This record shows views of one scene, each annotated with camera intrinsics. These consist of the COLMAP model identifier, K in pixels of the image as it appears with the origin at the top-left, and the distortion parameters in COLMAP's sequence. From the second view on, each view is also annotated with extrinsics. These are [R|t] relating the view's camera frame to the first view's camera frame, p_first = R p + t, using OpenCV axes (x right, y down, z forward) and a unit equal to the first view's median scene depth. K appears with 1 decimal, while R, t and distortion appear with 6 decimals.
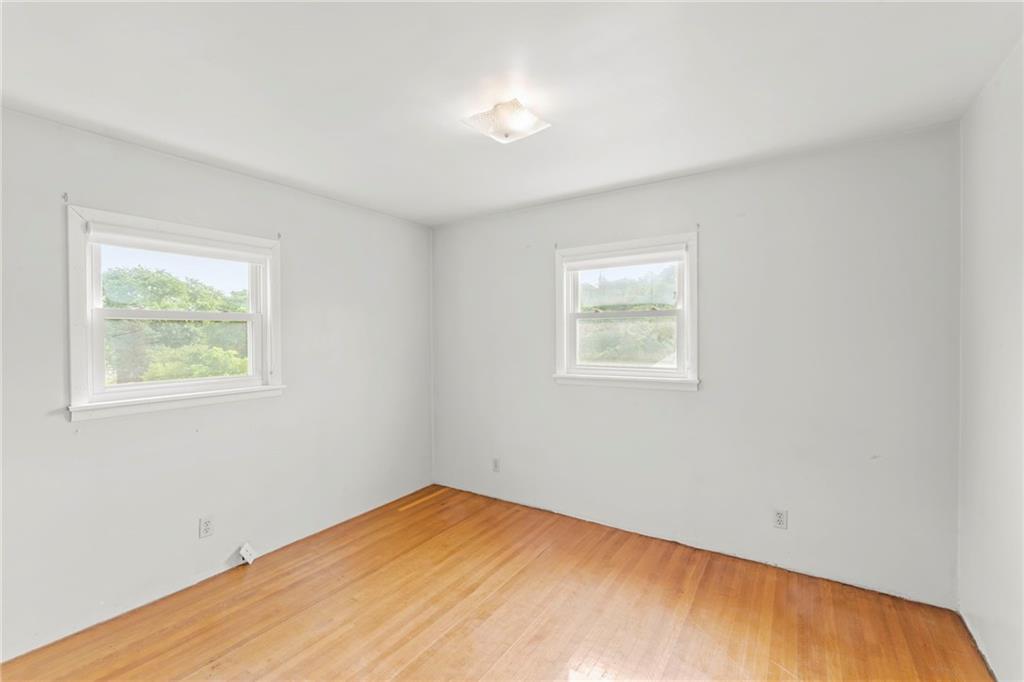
lens RADIAL K [[436.5, 0, 514.6], [0, 436.5, 343.6], [0, 0, 1]] dist [0.000055, -0.000527]
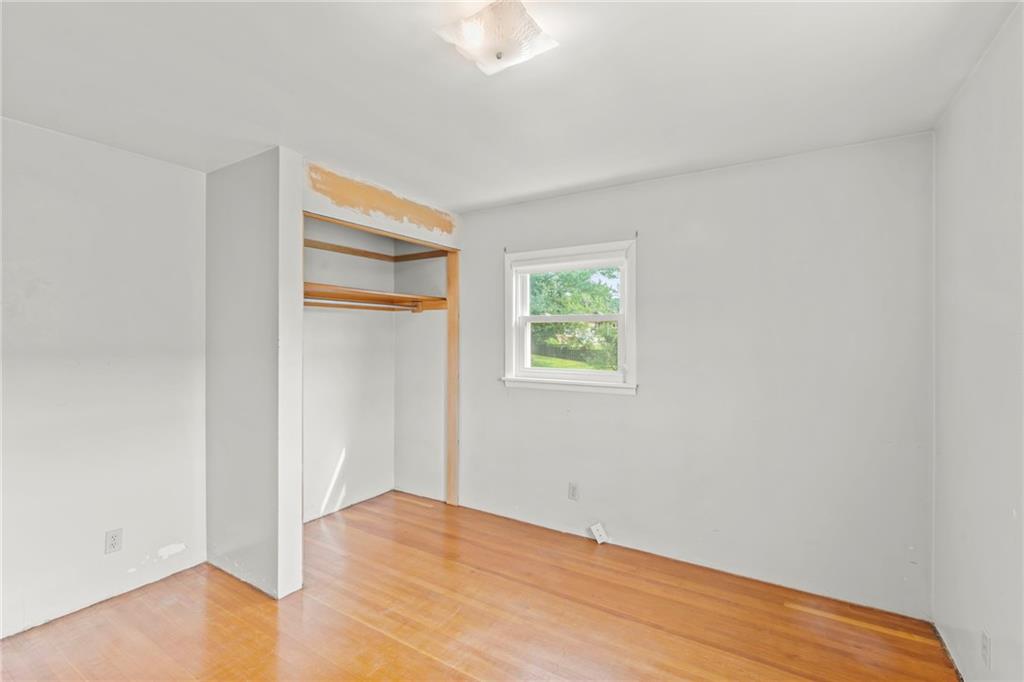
lens RADIAL K [[471.0, 0, 508.3], [0, 471.0, 335.7], [0, 0, 1]] dist [-0.003602, -0.000249]
pose [[0.012893, 0.015948, -0.999790, 0.560526], [-0.021471, 0.999647, 0.015669, -0.029397], [0.999686, 0.021265, 0.013230, 0.743761]]
